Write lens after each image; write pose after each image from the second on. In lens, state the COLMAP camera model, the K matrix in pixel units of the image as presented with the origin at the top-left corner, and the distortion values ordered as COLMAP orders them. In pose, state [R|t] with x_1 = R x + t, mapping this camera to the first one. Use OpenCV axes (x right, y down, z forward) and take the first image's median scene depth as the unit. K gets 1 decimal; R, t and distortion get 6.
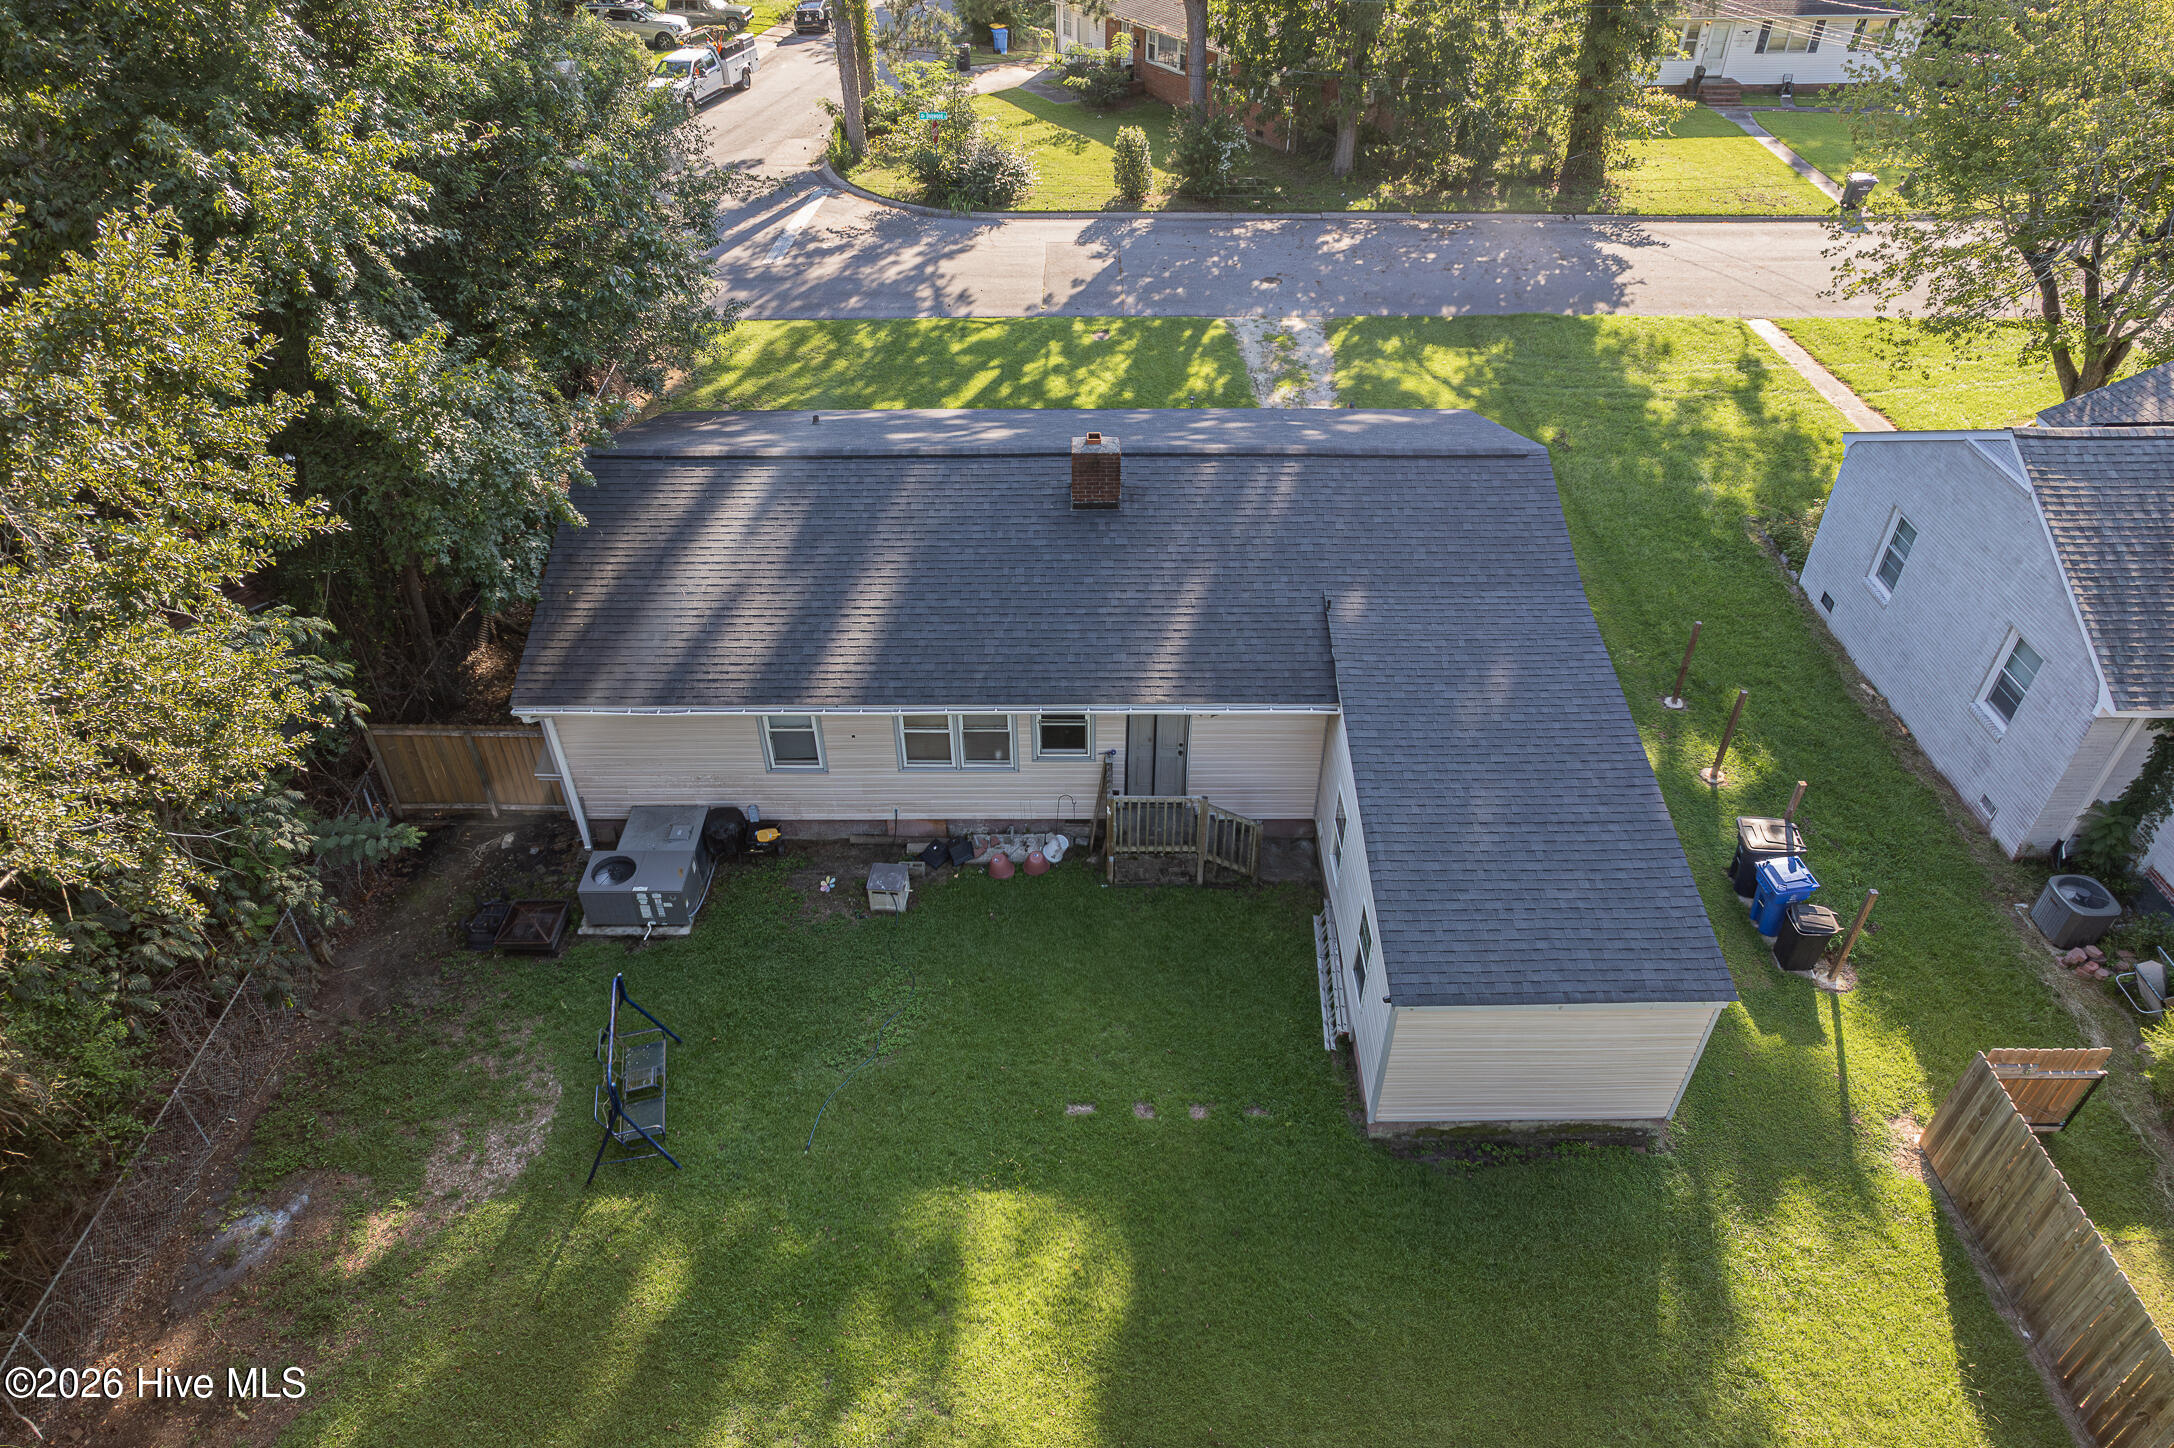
lens RADIAL K [[1369.1, 0, 1085.4], [0, 1369.1, 749.6], [0, 0, 1]] dist [-0.090920, 0.085833]
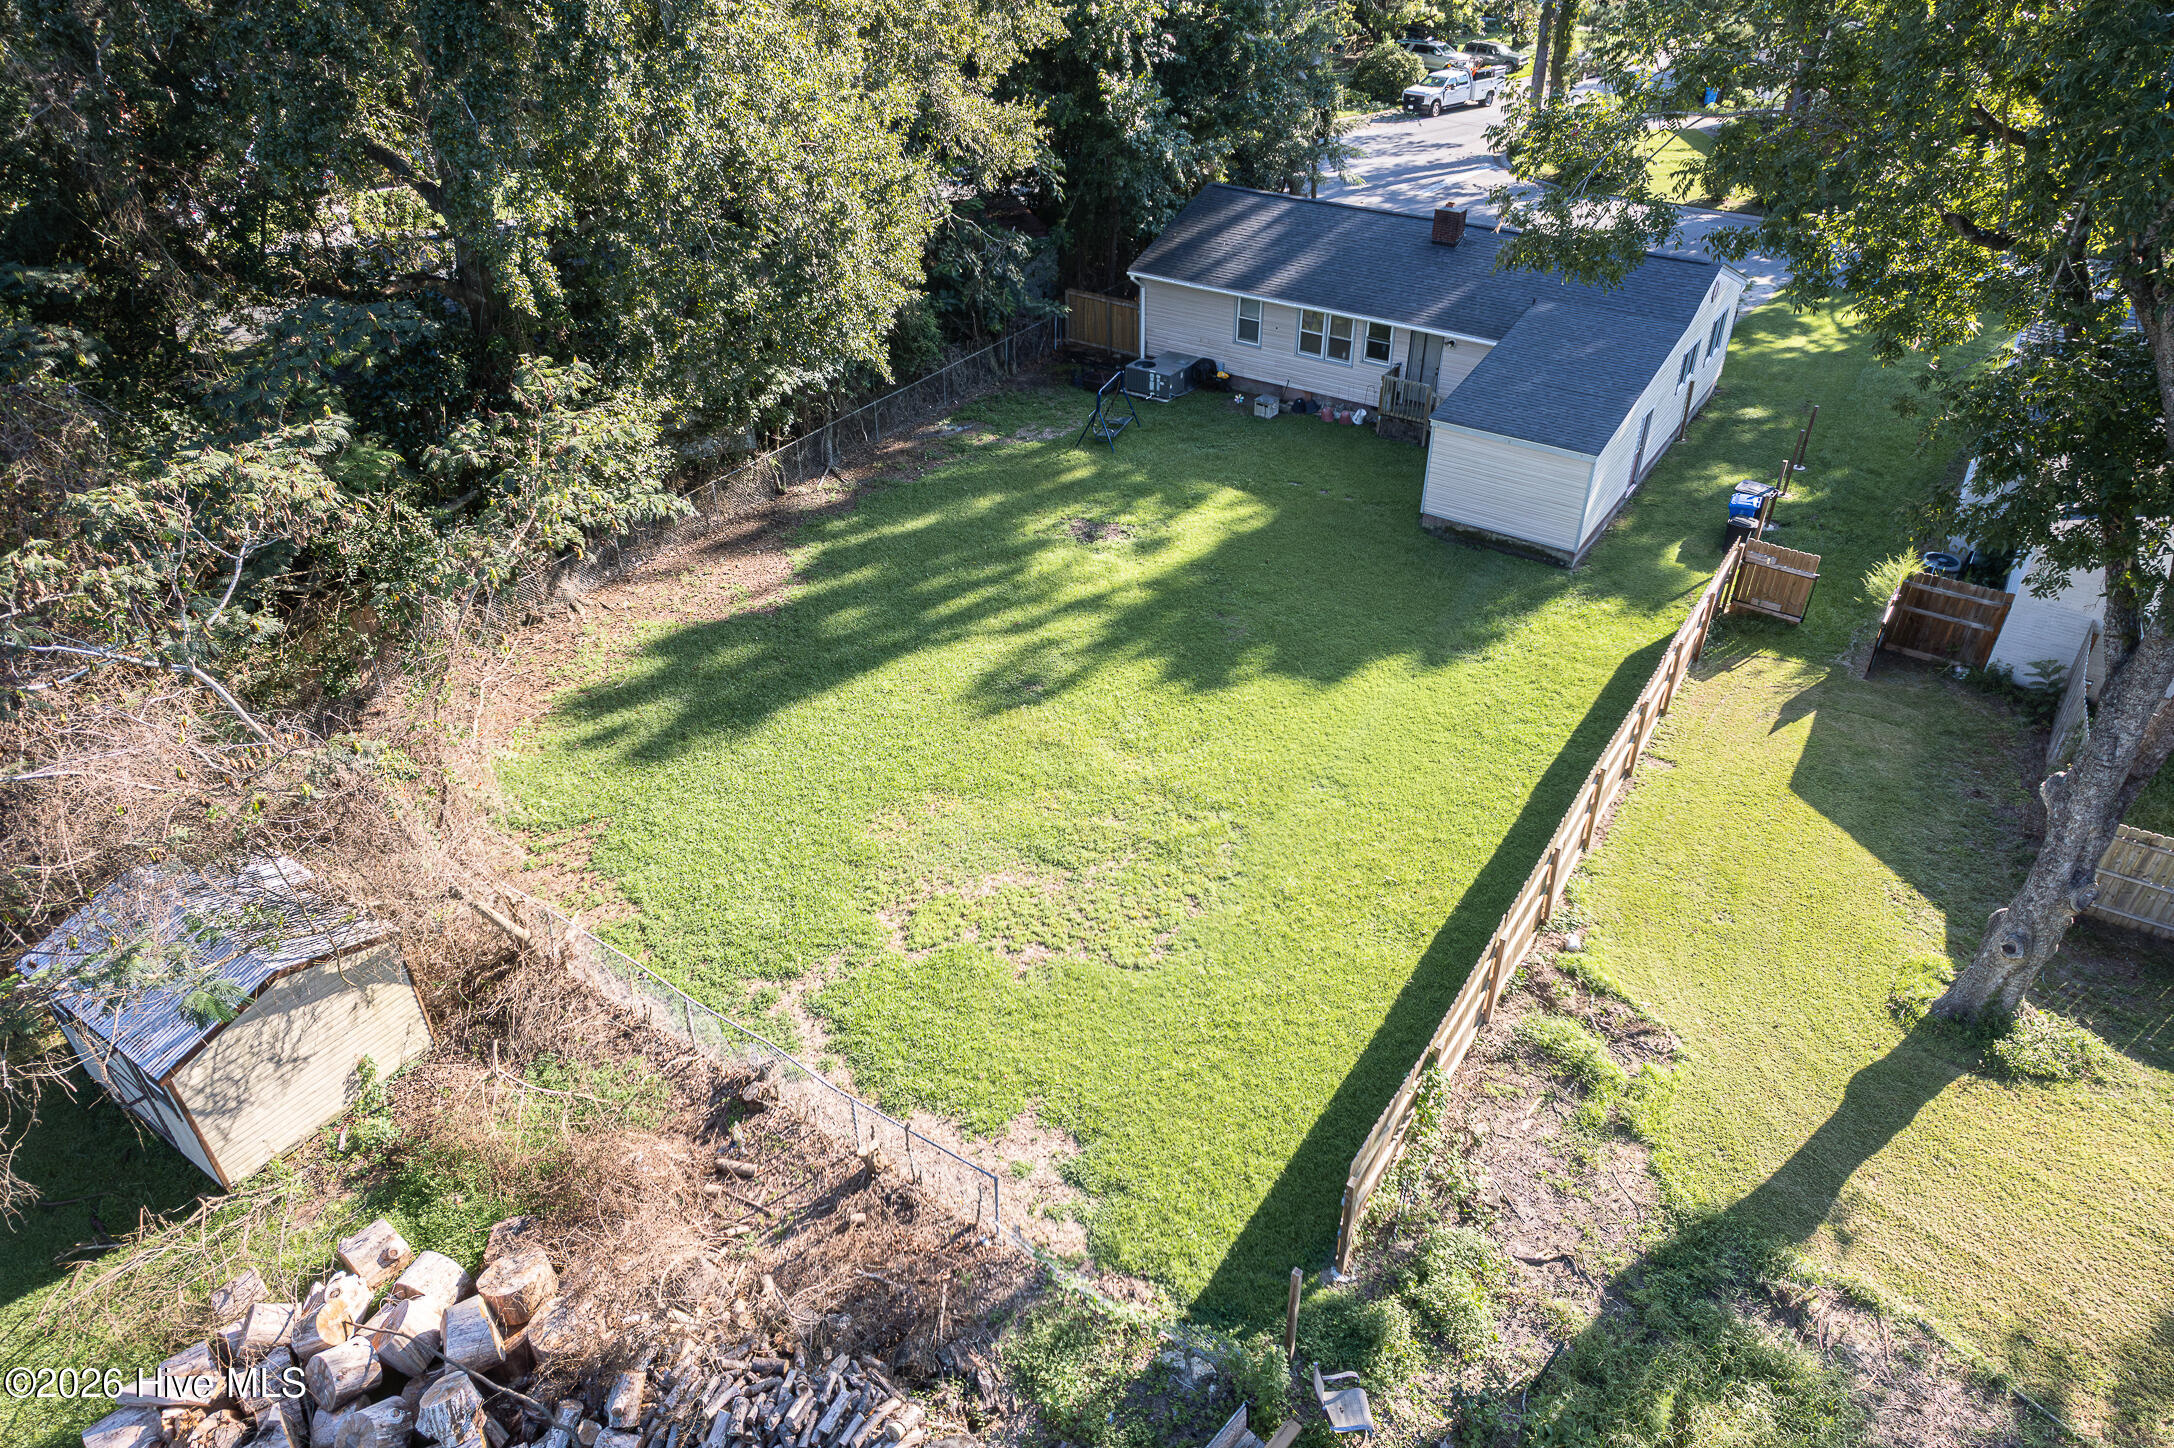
lens RADIAL K [[1369.1, 0, 1085.4], [0, 1369.1, 749.6], [0, 0, 1]] dist [-0.090920, 0.085833]
pose [[0.829422, 0.323072, -0.455723, 0.314768], [-0.349467, 0.936533, 0.027895, 0.276166], [0.435812, 0.136123, 0.889684, -0.348808]]
